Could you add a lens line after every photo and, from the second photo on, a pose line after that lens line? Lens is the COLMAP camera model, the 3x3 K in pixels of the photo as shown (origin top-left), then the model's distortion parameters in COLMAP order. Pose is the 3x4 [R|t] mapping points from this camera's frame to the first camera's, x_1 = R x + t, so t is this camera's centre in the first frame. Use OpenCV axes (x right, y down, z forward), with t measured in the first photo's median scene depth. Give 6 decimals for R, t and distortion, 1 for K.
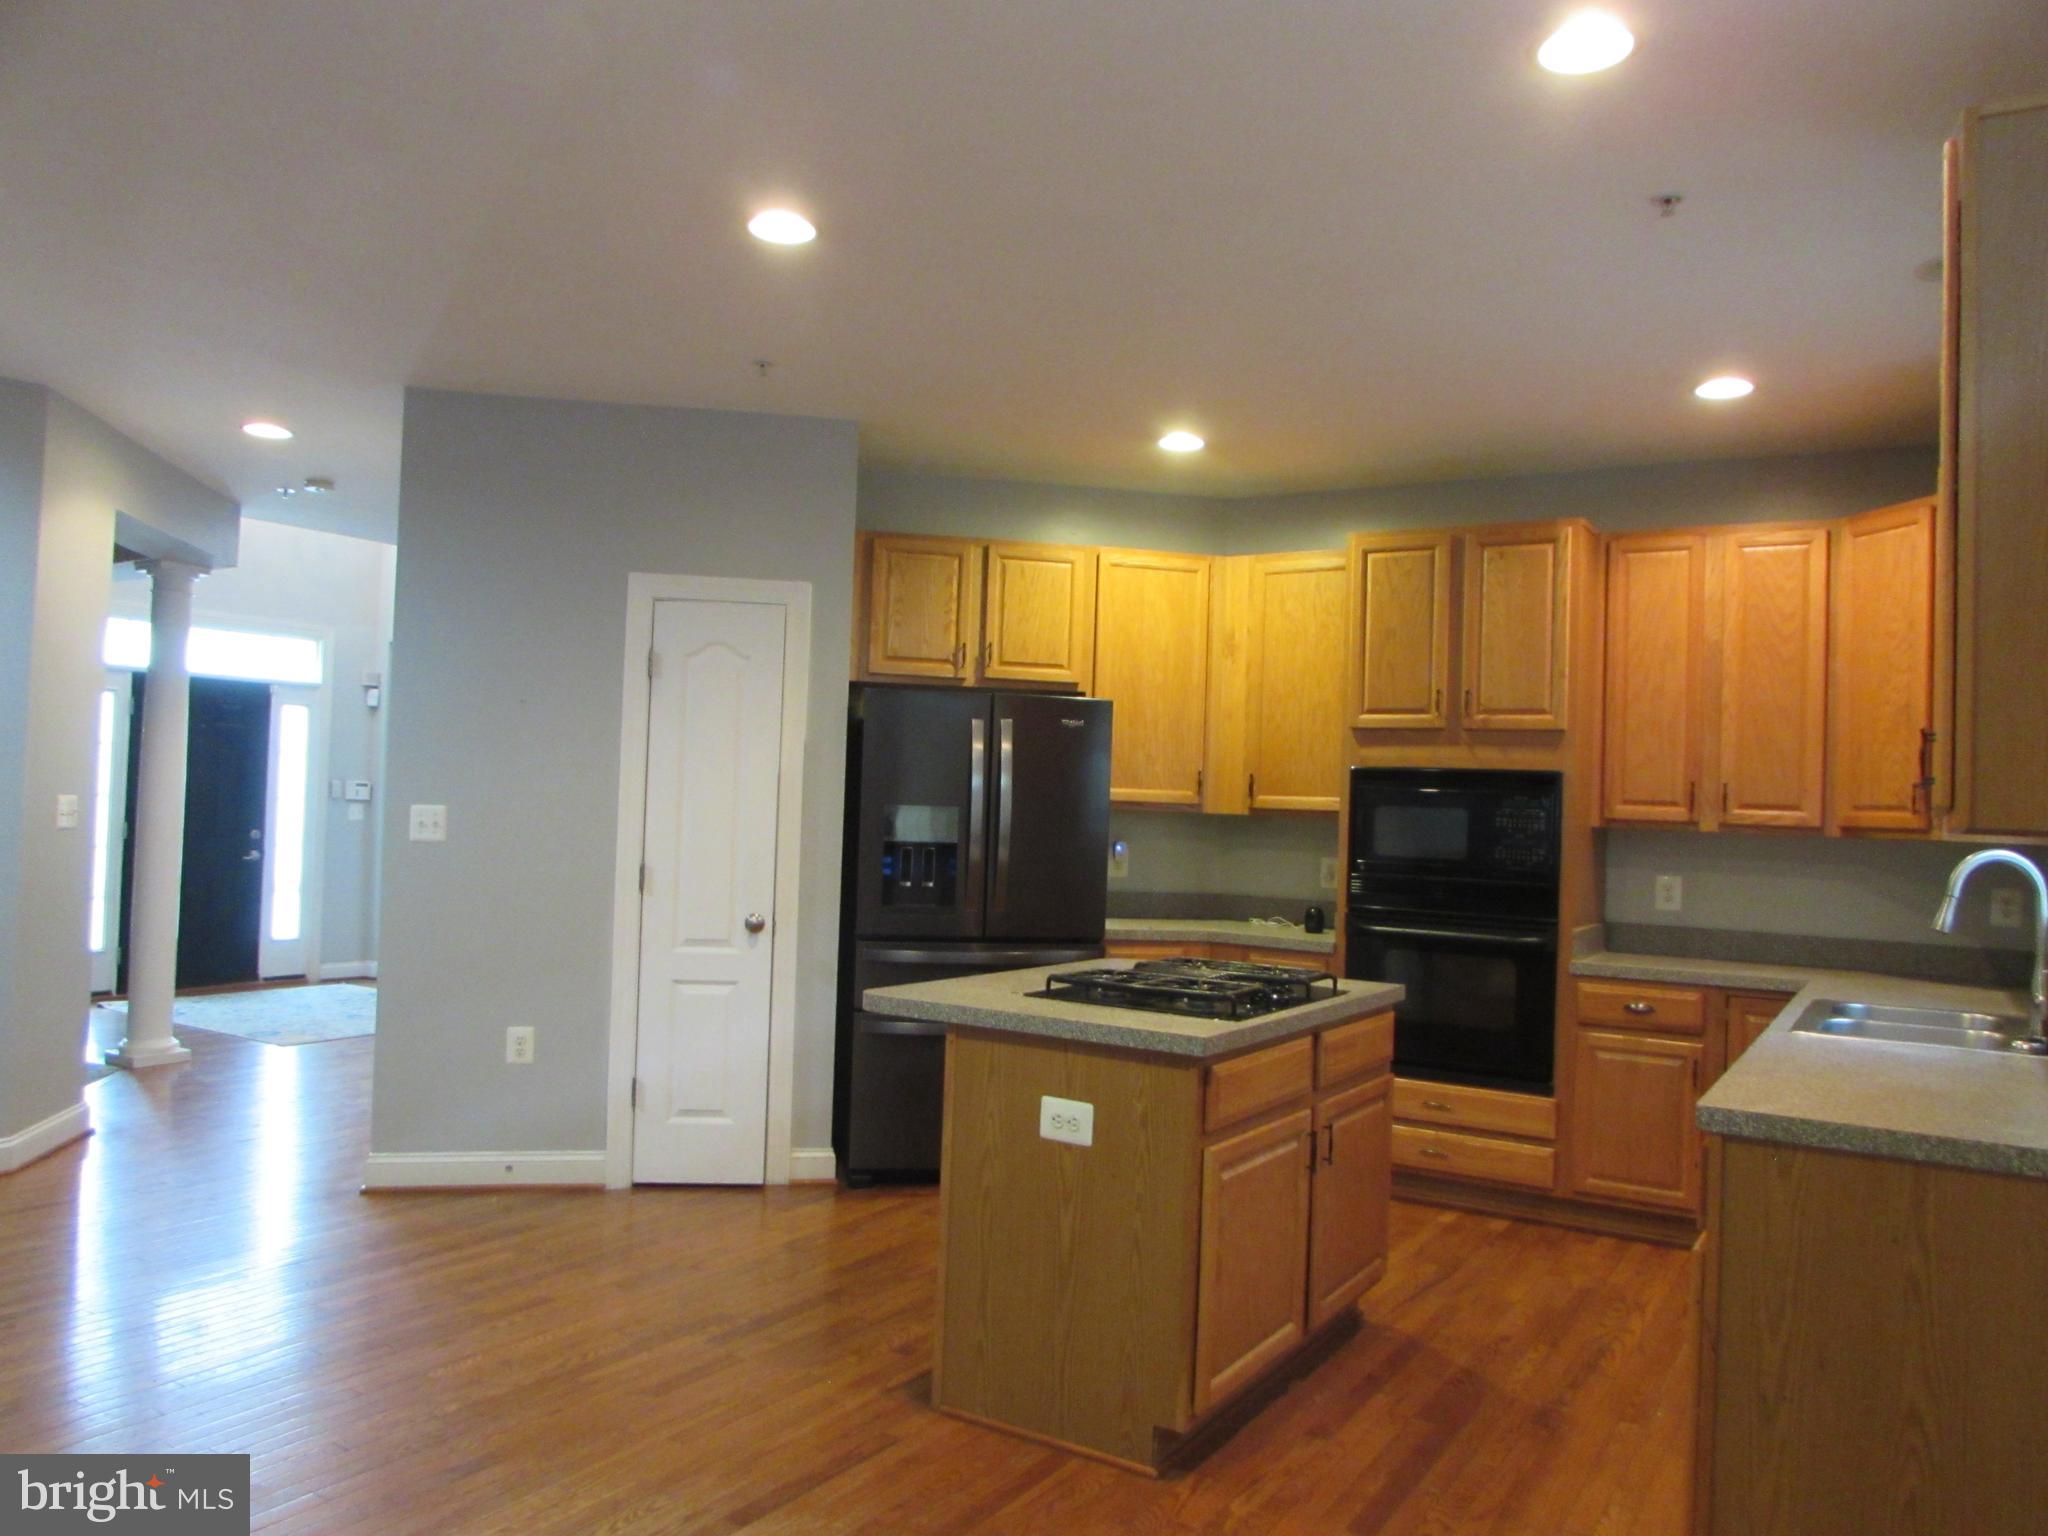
lens RADIAL K [[1449.6, 0, 1024.0], [0, 1449.6, 768.0], [0, 0, 1]] dist [-0.037717, 0.026482]
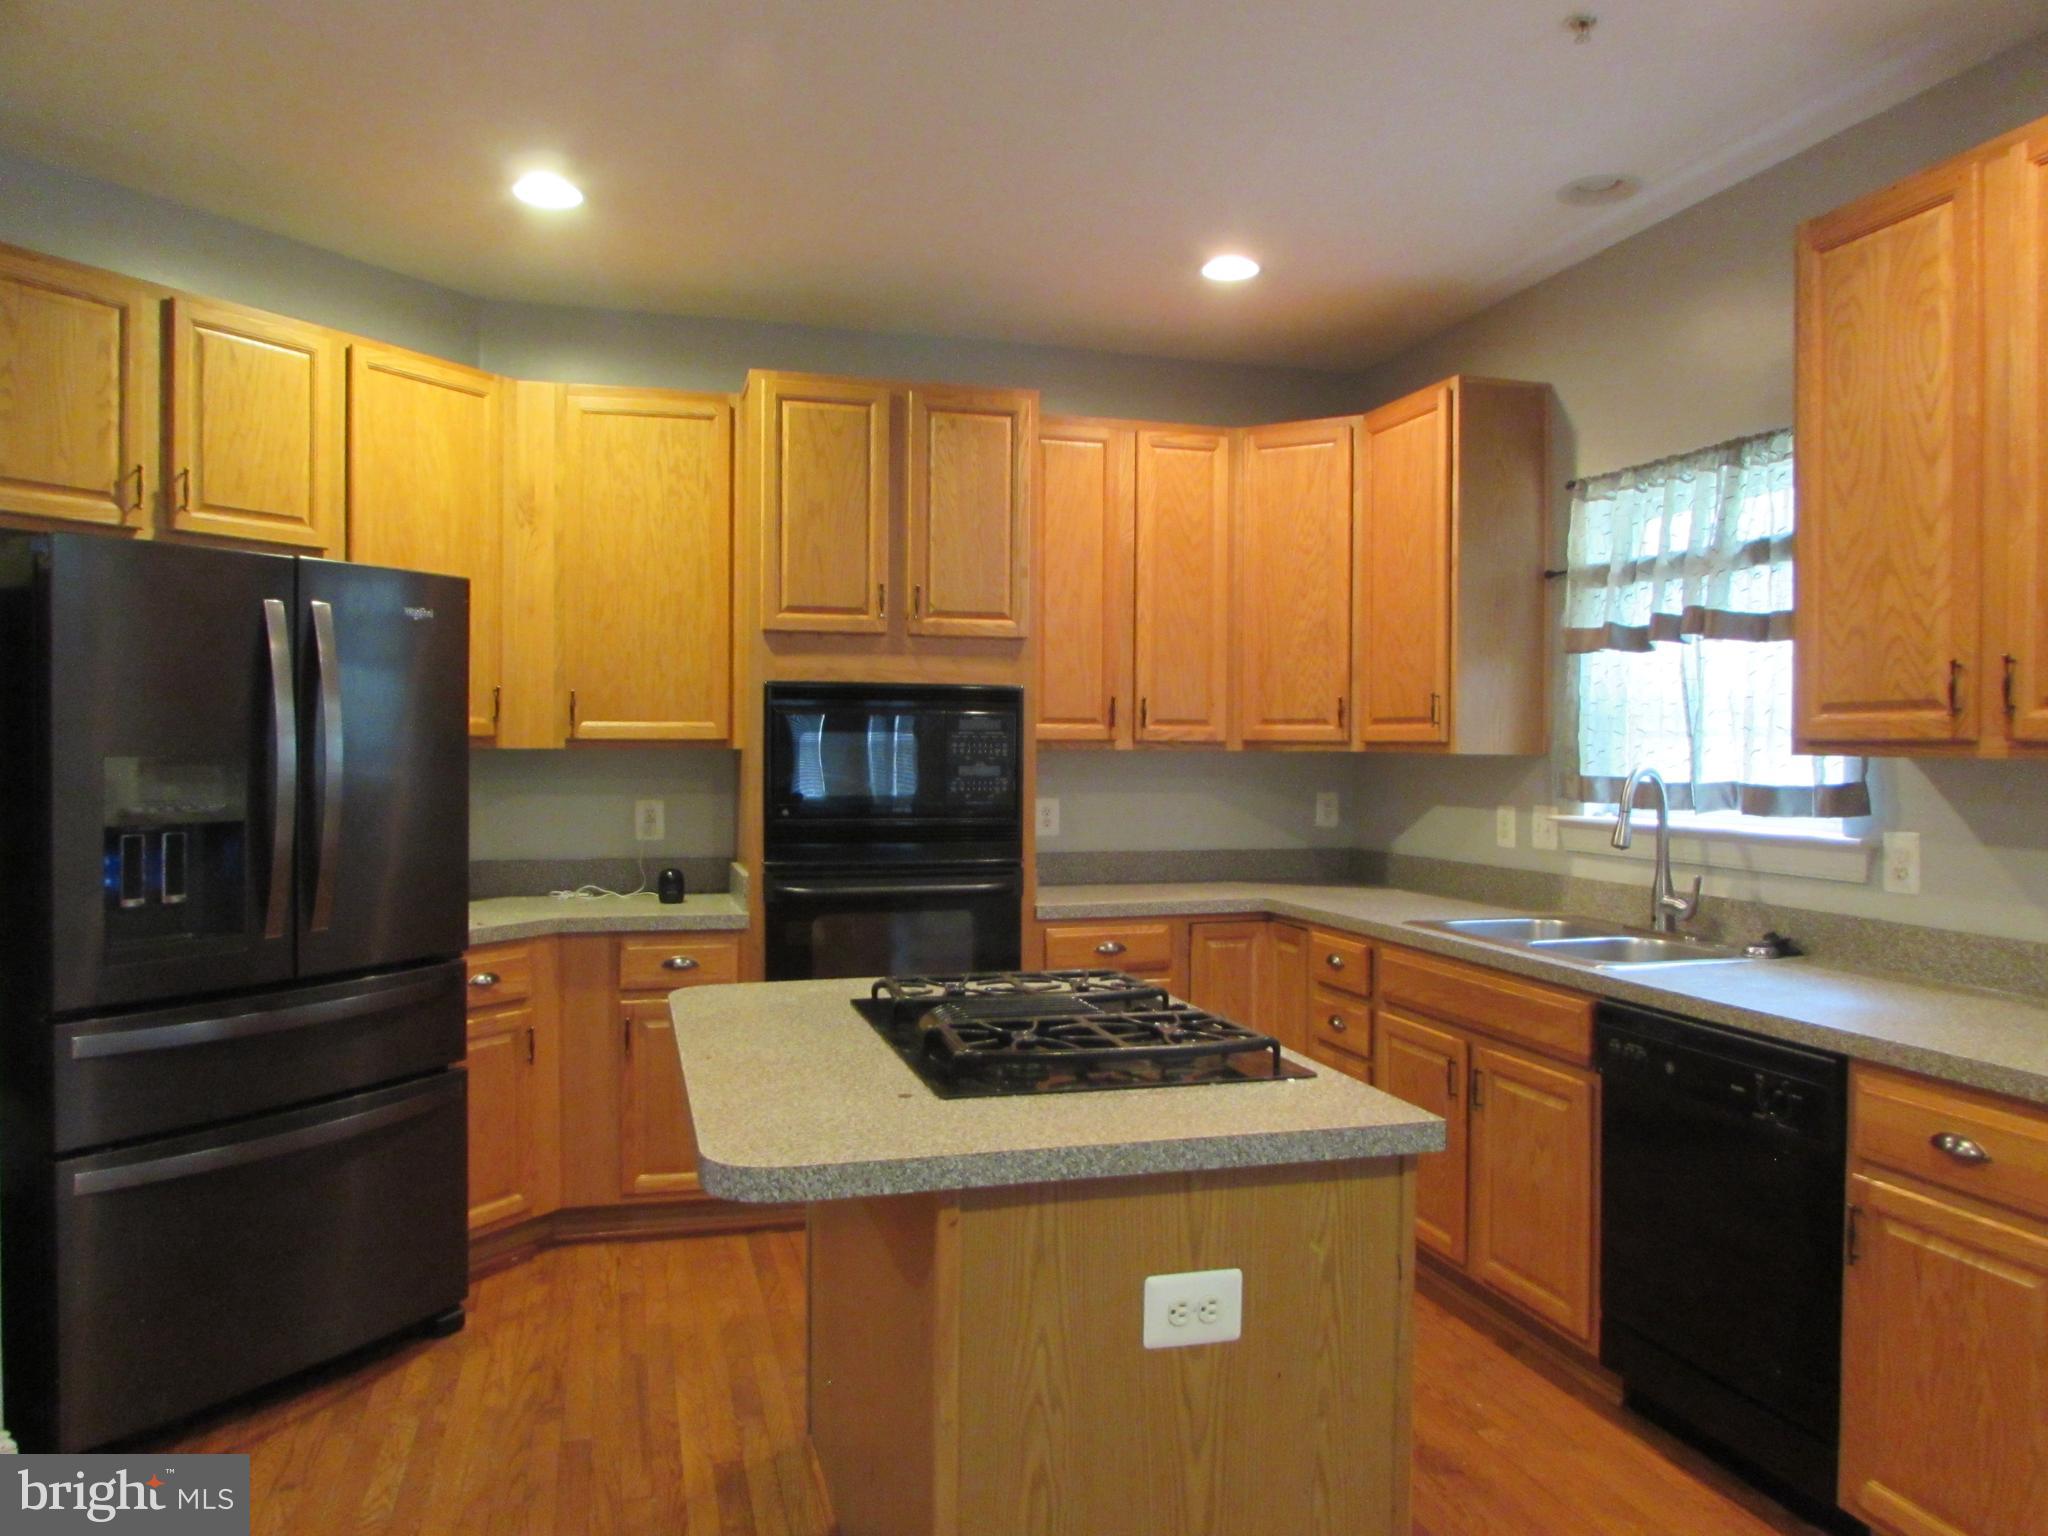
lens RADIAL K [[1449.6, 0, 1024.0], [0, 1449.6, 768.0], [0, 0, 1]] dist [-0.037717, 0.026482]
pose [[0.669137, -0.047287, 0.741633, -0.266985], [0.000102, 0.997979, 0.063540, -0.004128], [-0.743139, -0.042441, 0.667790, 0.419798]]
